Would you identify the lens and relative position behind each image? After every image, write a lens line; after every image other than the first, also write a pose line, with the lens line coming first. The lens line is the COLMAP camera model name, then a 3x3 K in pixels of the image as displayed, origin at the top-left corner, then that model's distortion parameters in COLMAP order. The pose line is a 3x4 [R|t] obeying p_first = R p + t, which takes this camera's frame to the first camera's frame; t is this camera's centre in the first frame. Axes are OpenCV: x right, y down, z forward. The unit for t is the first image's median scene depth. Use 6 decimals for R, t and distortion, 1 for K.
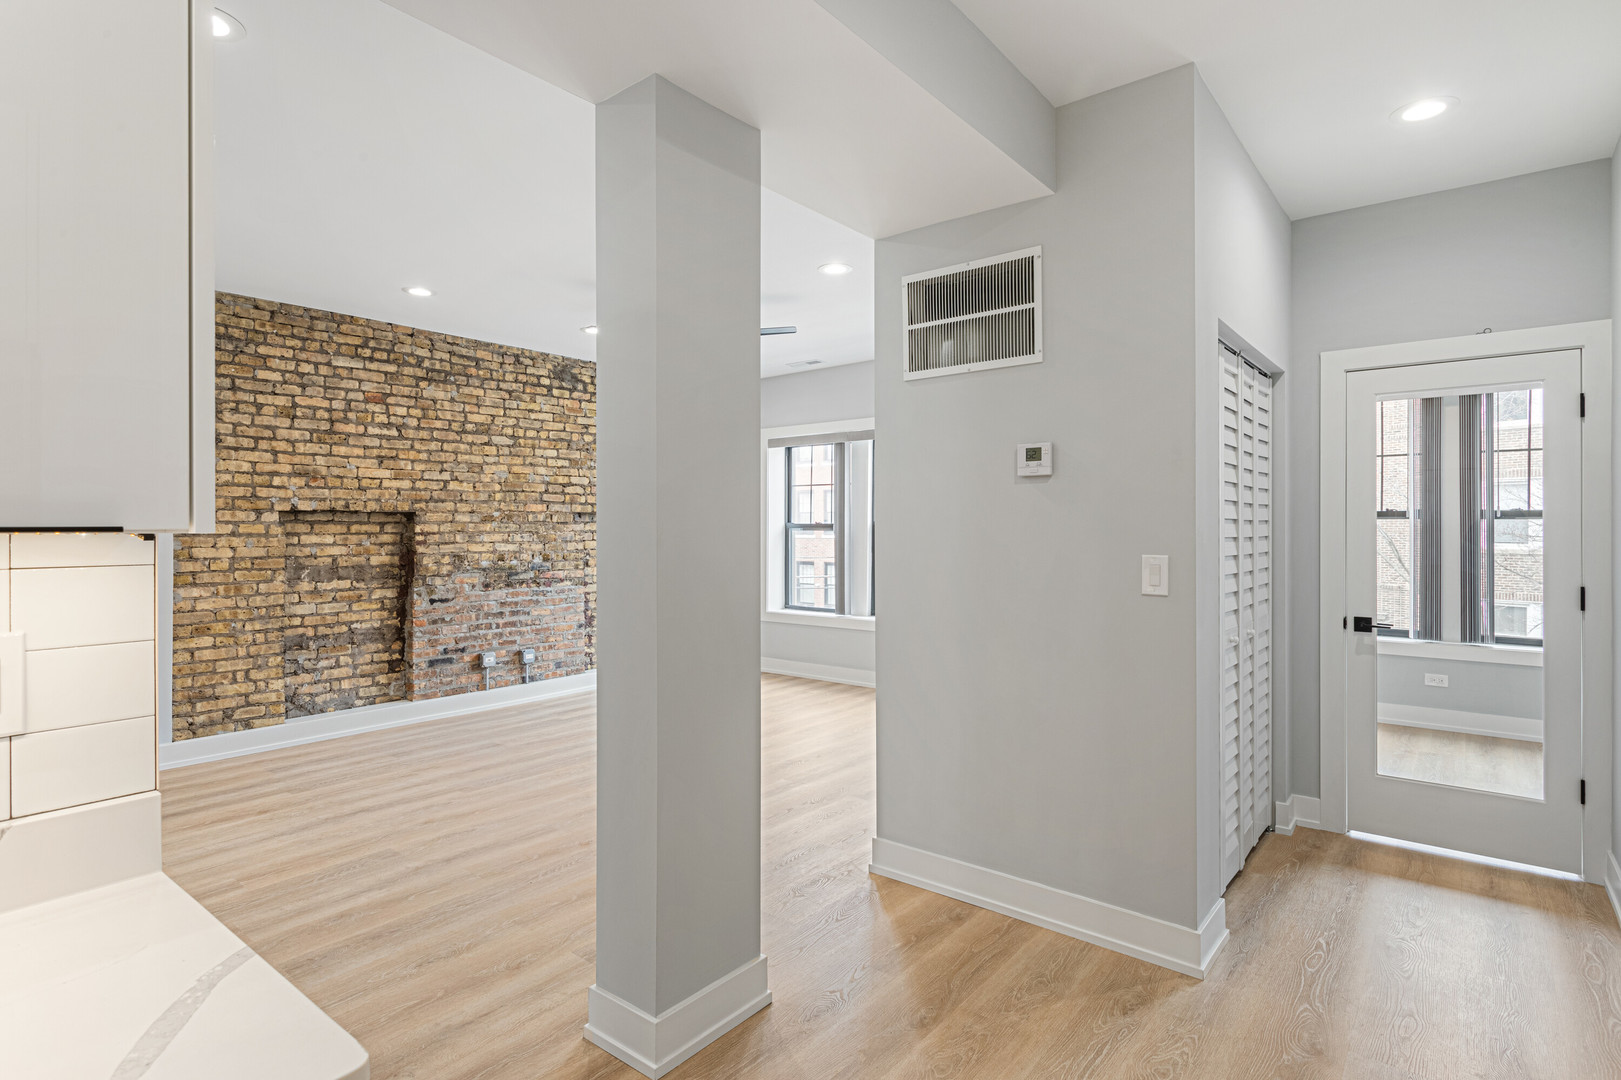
lens RADIAL K [[806.1, 0, 803.3], [0, 806.1, 532.0], [0, 0, 1]] dist [0.001953, 0.001064]
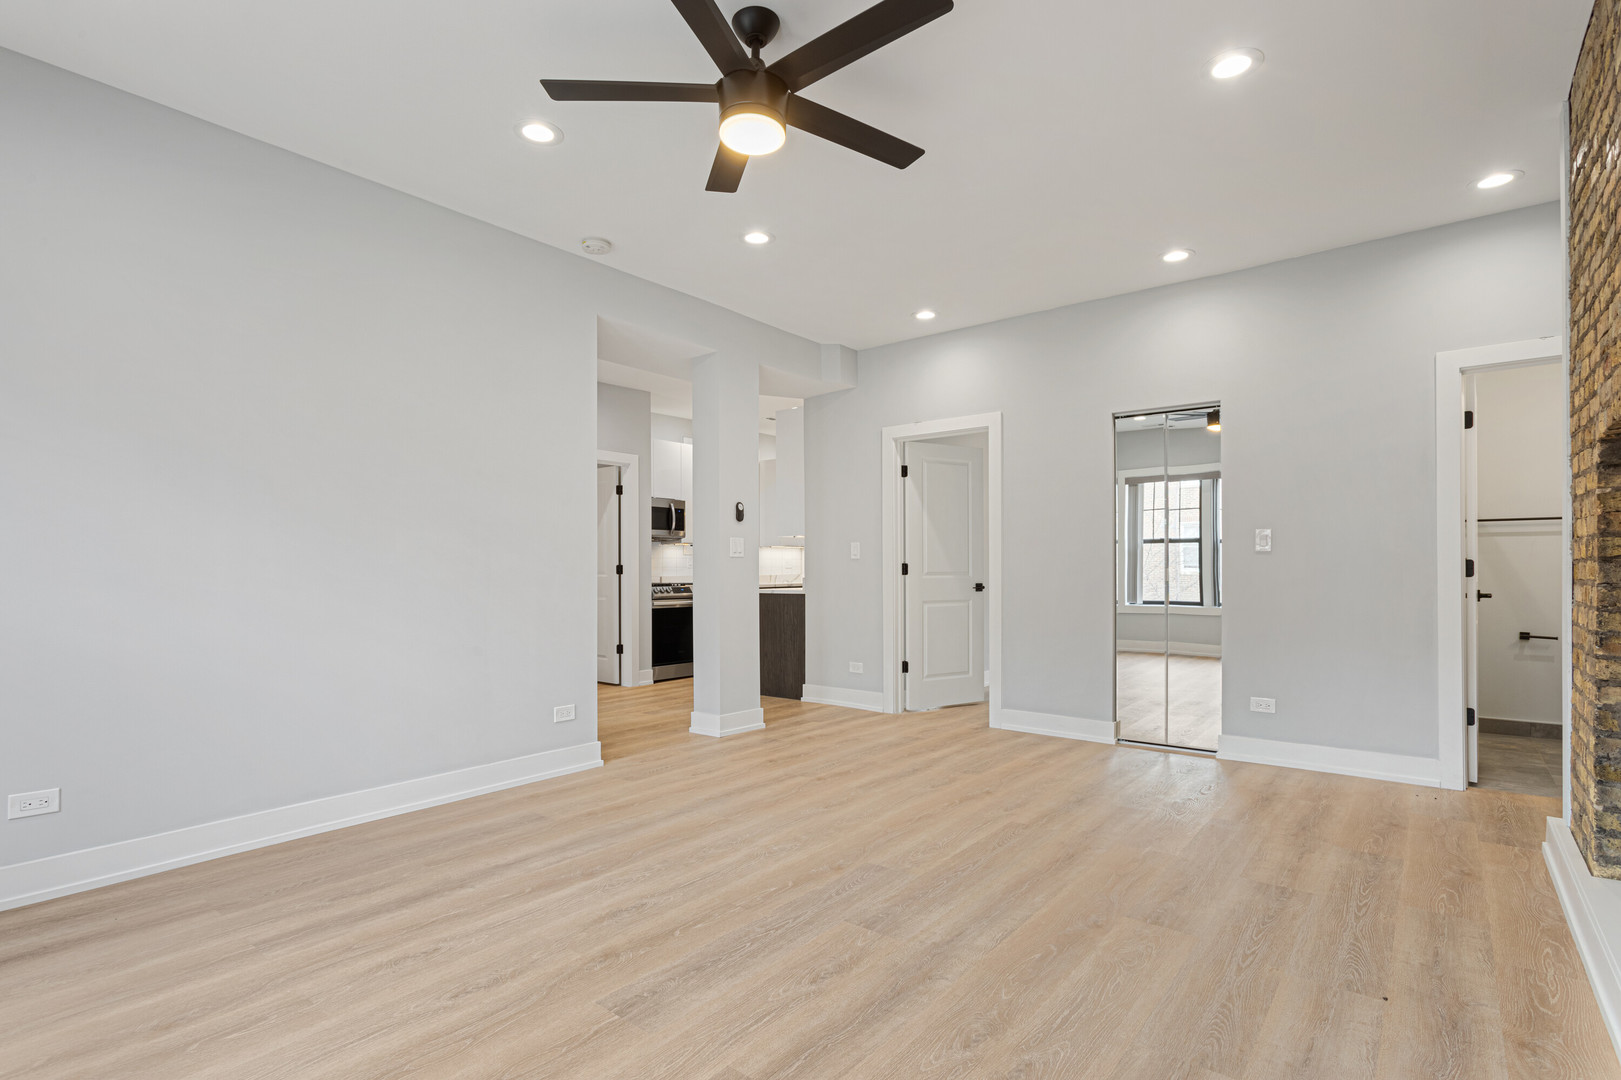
lens RADIAL K [[806.1, 0, 794.5], [0, 806.1, 555.5], [0, 0, 1]] dist [0.001953, 0.001064]
pose [[-0.999865, 0.004584, 0.015783, -0.166107], [0.004357, 0.999887, -0.014419, 0.047712], [-0.015848, -0.014349, -0.999771, 1.461186]]
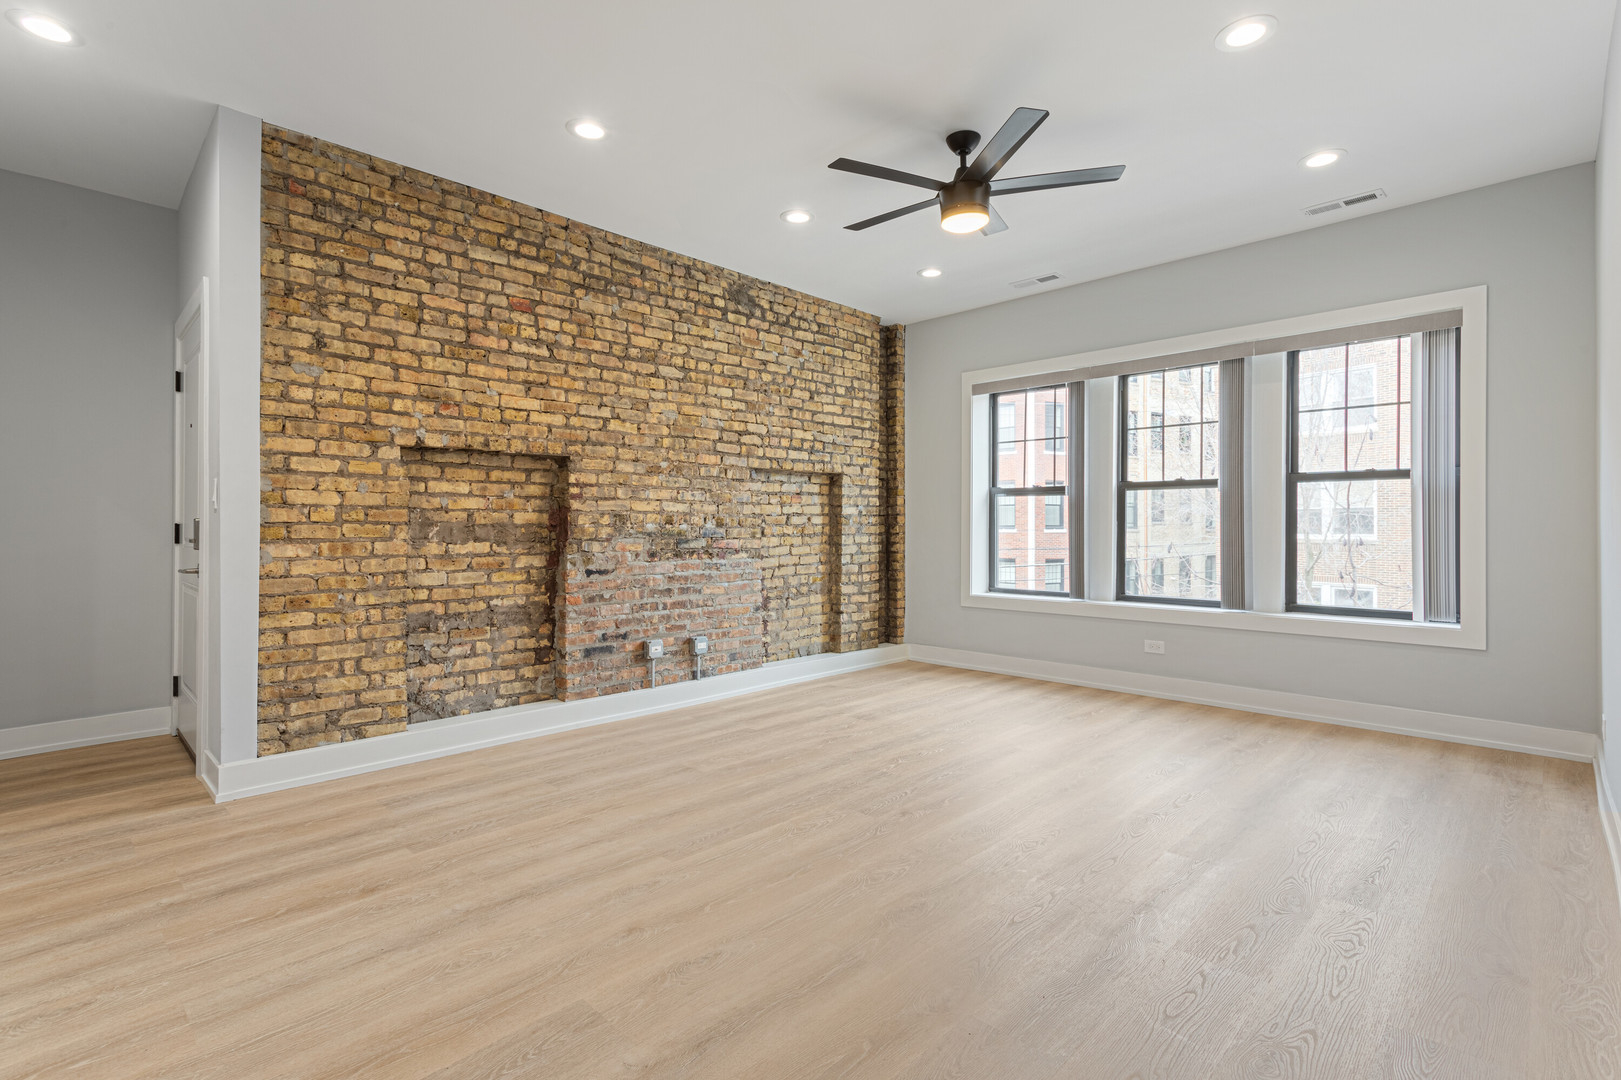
lens RADIAL K [[757.0, 0, 811.4], [0, 757.0, 527.6], [0, 0, 1]] dist [0.004553, 0.000537]
pose [[0.996048, 0.003095, -0.088760, -0.205830], [-0.003425, 0.999988, -0.003558, 0.050025], [0.088748, 0.003847, 0.996047, 0.330349]]
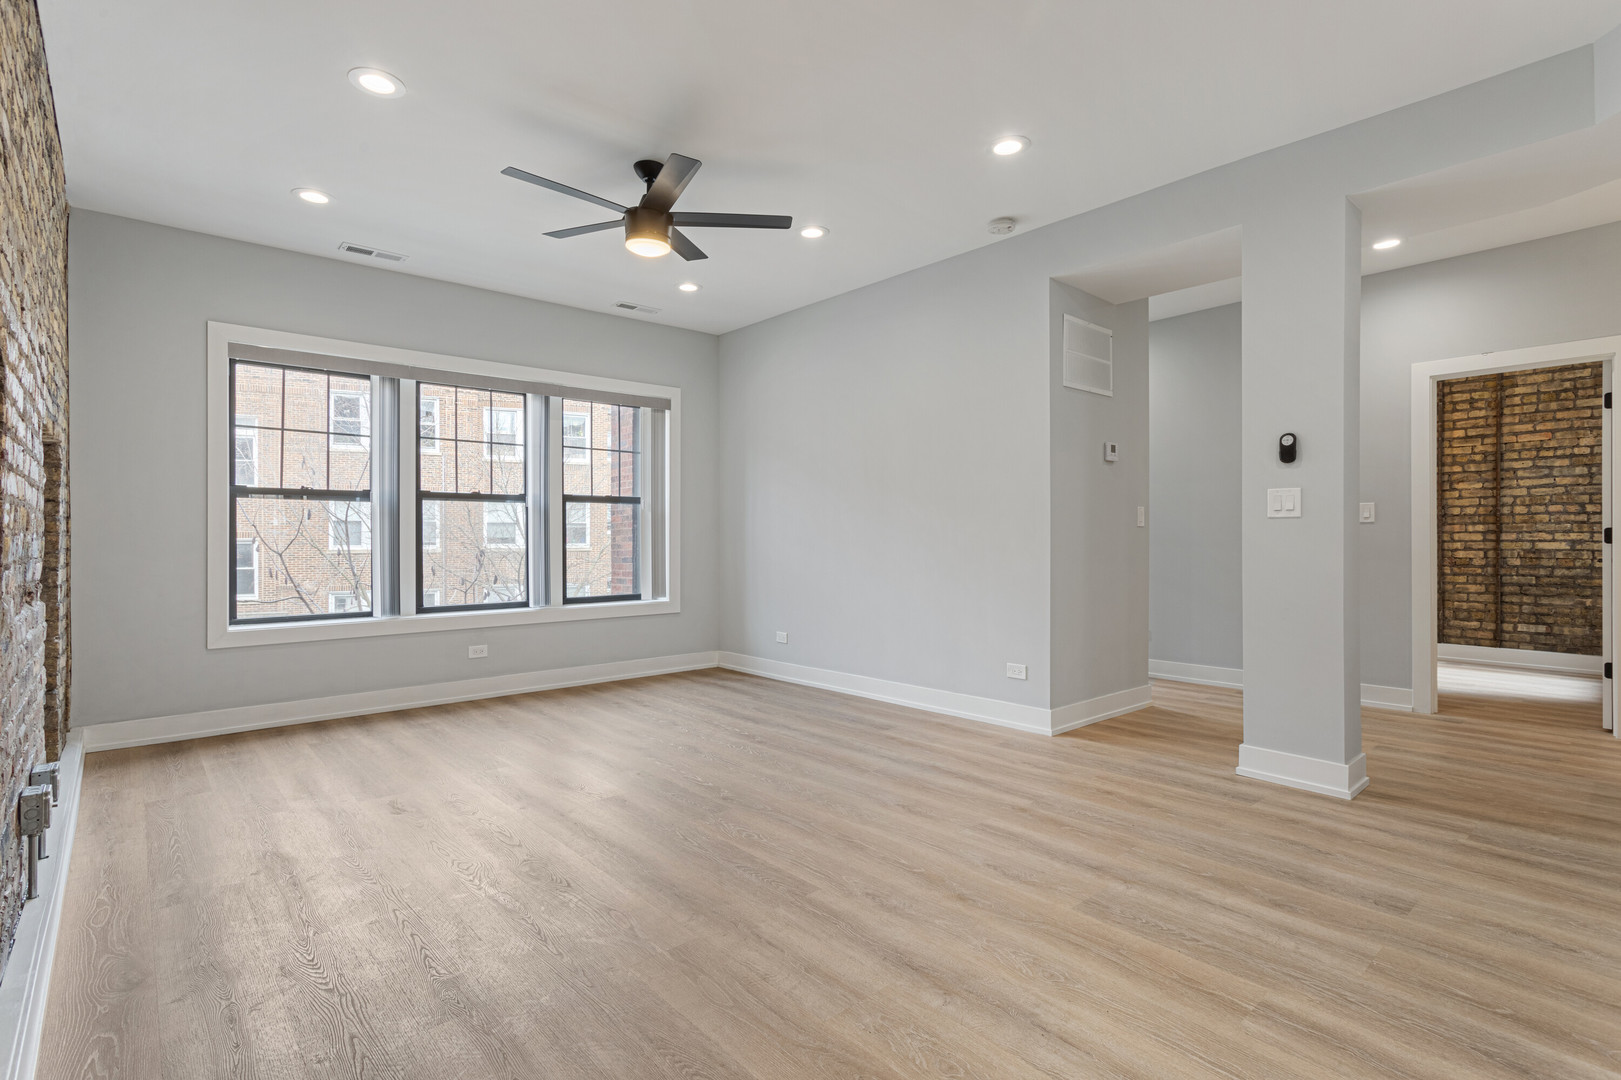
lens RADIAL K [[757.0, 0, 793.8], [0, 757.0, 545.7], [0, 0, 1]] dist [0.004553, 0.000537]
pose [[0.187411, -0.007661, 0.982252, -0.773799], [0.006229, 0.999959, 0.006611, 0.051402], [-0.982262, 0.004879, 0.187451, 0.724439]]
